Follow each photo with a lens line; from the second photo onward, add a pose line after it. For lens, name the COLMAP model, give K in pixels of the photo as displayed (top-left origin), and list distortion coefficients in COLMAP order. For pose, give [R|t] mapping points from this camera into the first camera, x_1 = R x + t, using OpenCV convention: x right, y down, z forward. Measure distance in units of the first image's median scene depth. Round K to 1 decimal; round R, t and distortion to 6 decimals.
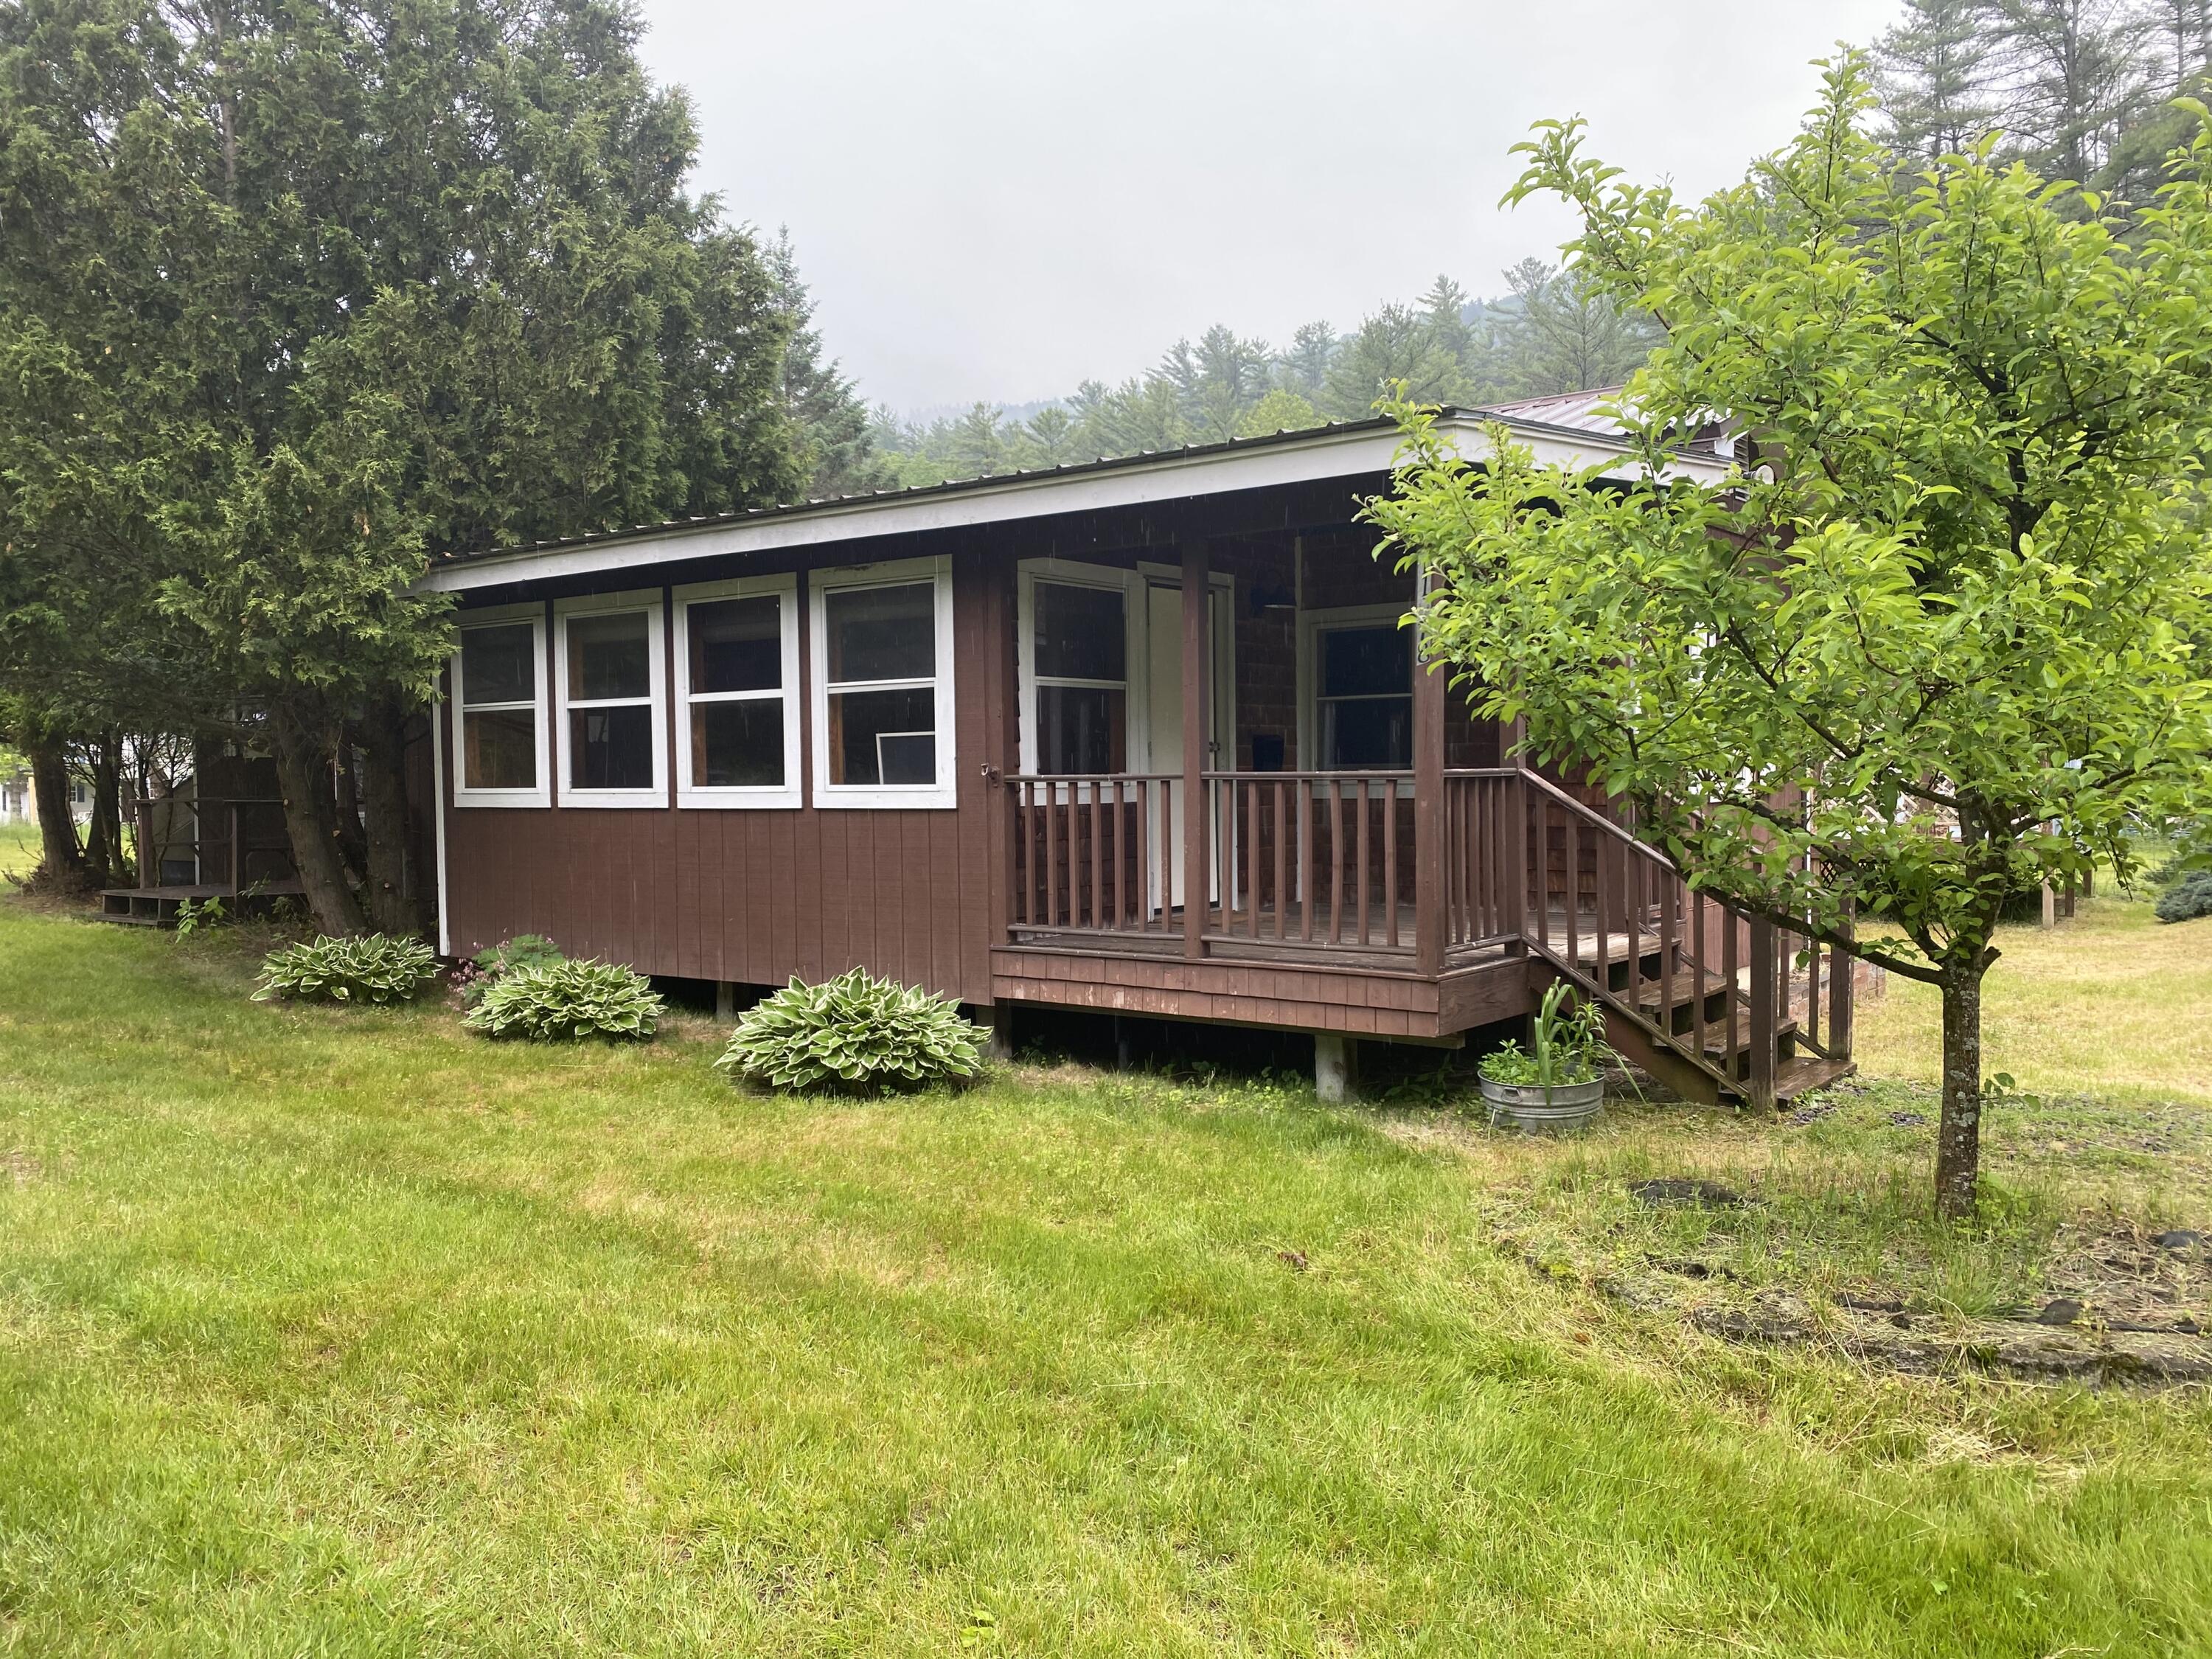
lens RADIAL K [[1669.1, 0, 1106.0], [0, 1669.1, 829.5], [0, 0, 1]] dist [0.065453, -0.095731]
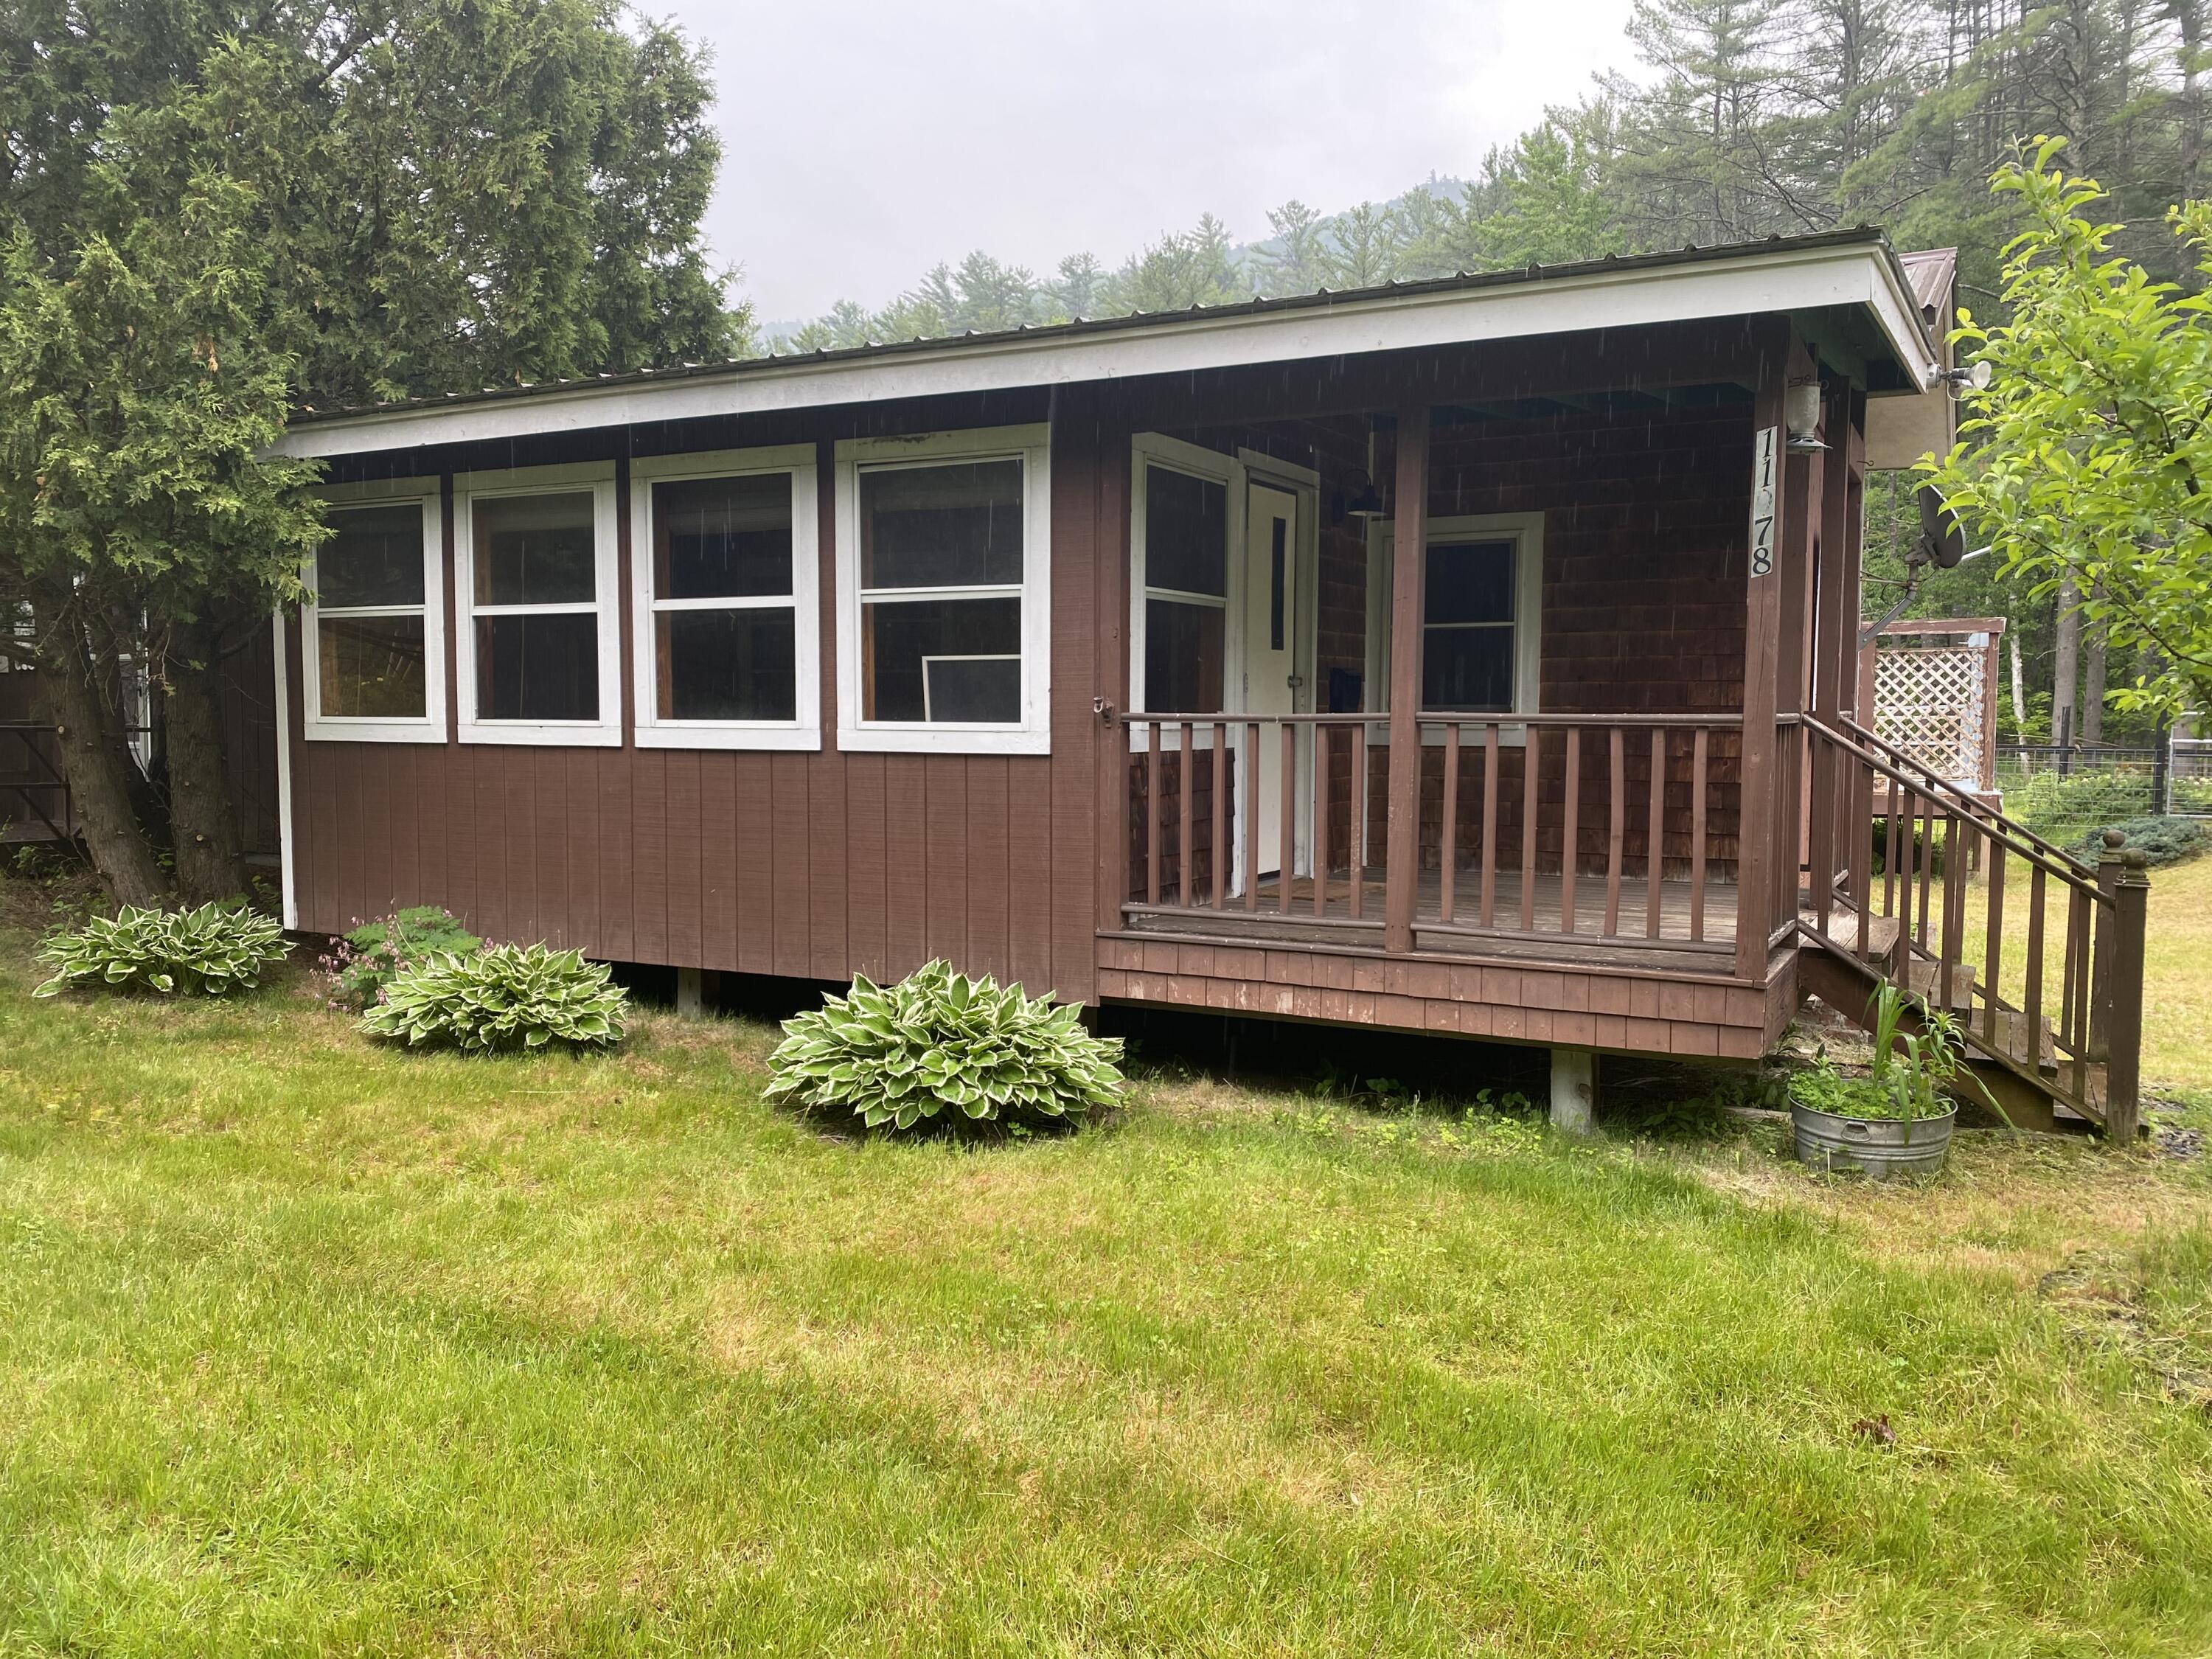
lens RADIAL K [[1670.7, 0, 1112.6], [0, 1670.7, 829.3], [0, 0, 1]] dist [0.033646, -0.027411]
pose [[0.987812, 0.005899, 0.155538, -0.165720], [-0.011810, 0.999241, 0.037109, -0.006275], [-0.155201, -0.038493, 0.987133, 0.205212]]
